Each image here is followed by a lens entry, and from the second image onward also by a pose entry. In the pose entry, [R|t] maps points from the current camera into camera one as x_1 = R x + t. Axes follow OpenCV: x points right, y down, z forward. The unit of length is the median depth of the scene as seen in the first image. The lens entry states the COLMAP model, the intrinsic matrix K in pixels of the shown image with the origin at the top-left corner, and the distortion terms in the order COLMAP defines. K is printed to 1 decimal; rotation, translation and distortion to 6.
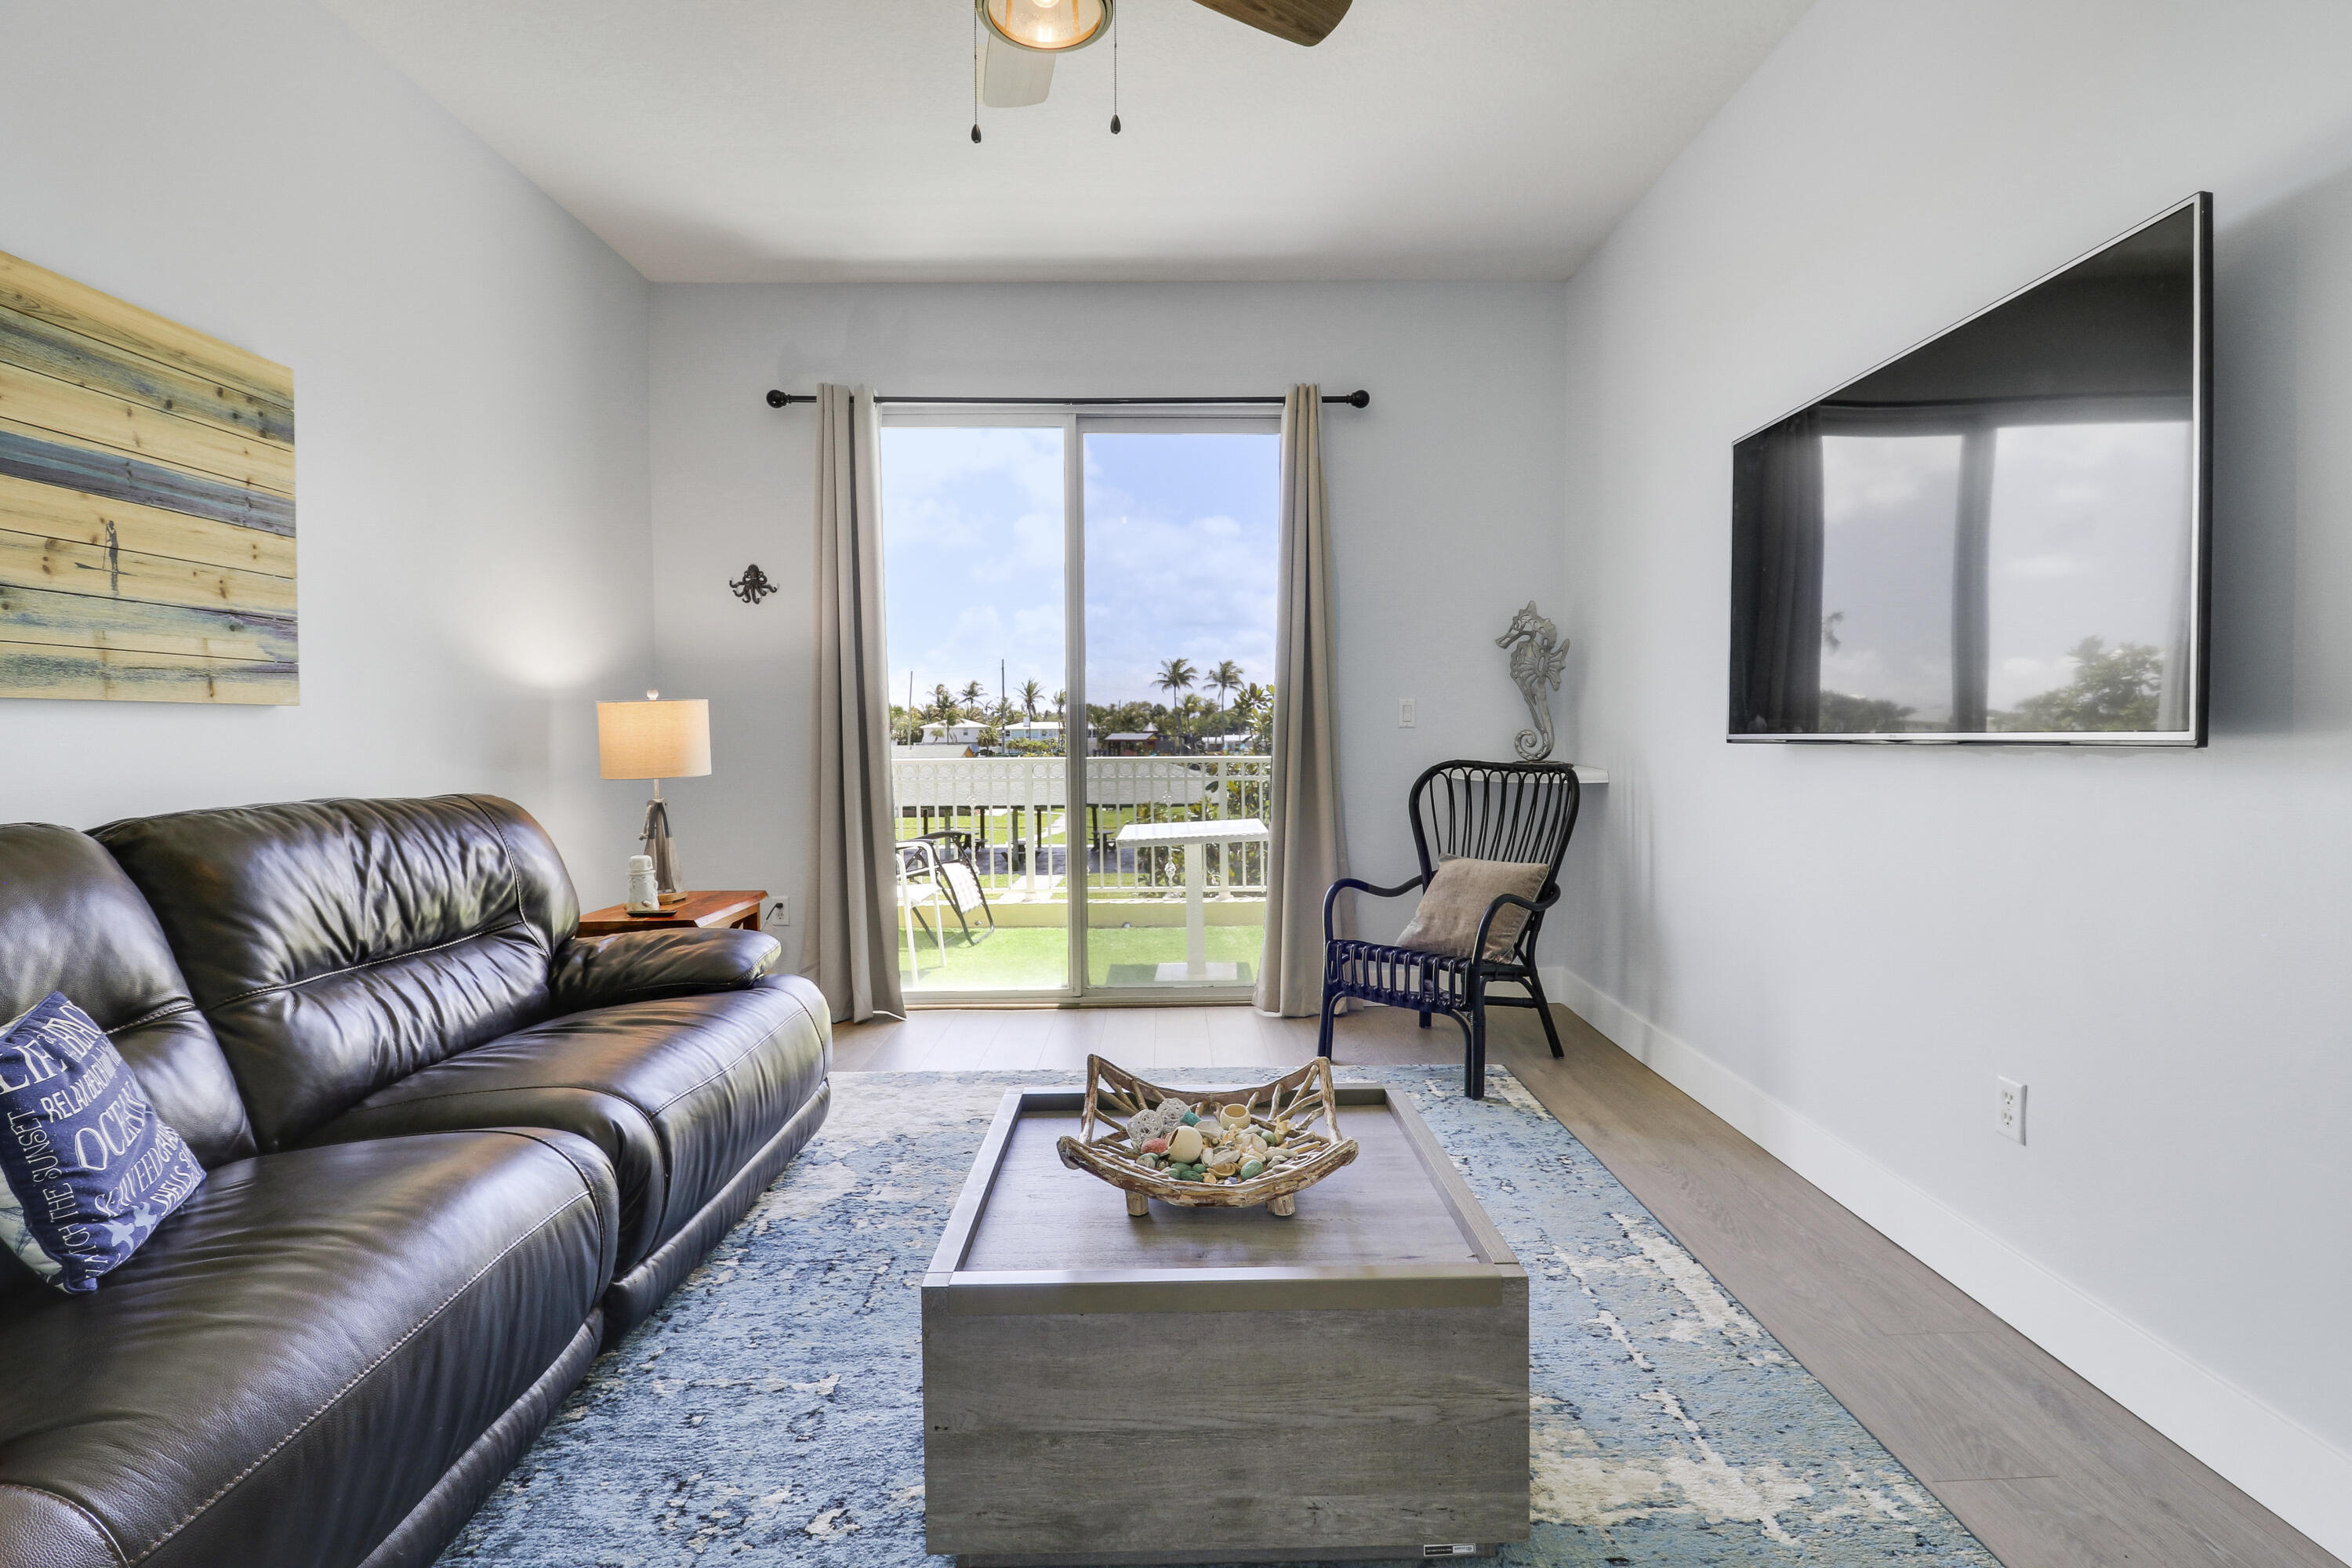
lens RADIAL K [[1083.6, 0, 1176.5], [0, 1083.6, 775.7], [0, 0, 1]] dist [-0.004756, -0.005872]
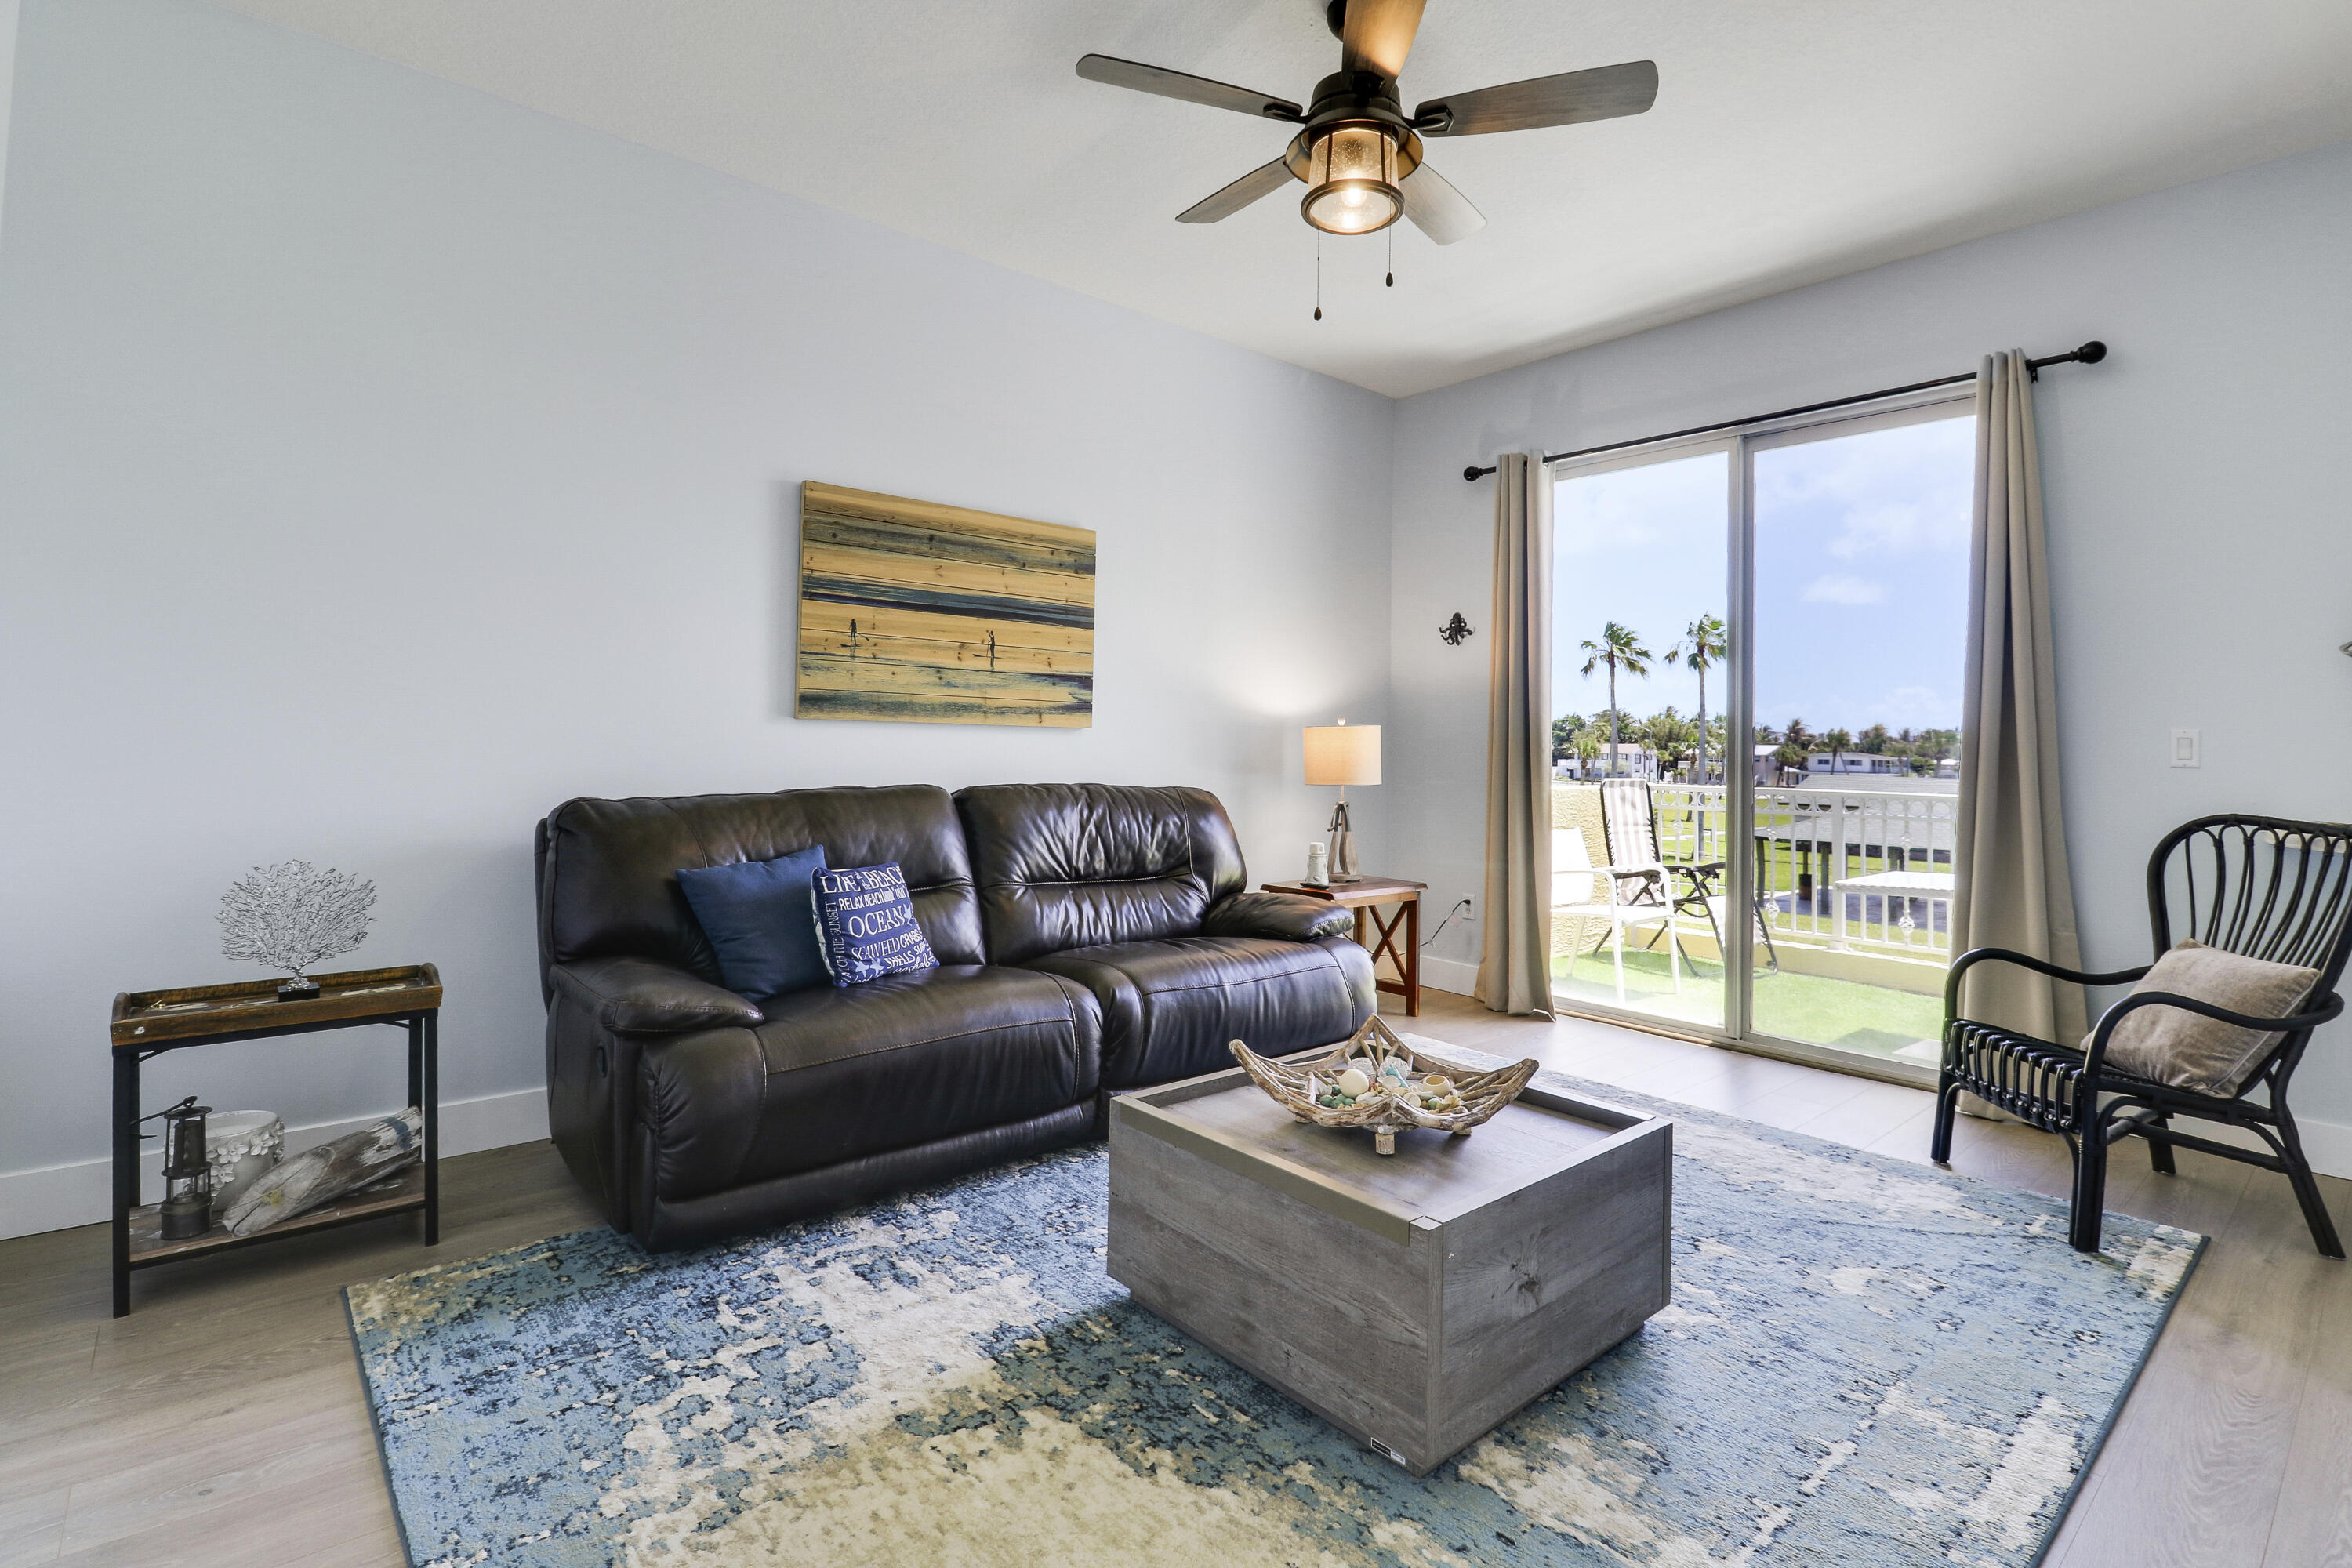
lens RADIAL K [[1083.6, 0, 1205.9], [0, 1083.6, 748.7], [0, 0, 1]] dist [-0.004756, -0.005872]
pose [[0.661605, 0.021011, -0.749558, 0.545523], [-0.056386, 0.998171, -0.021790, -0.006052], [0.747729, 0.056681, 0.661580, 0.015416]]
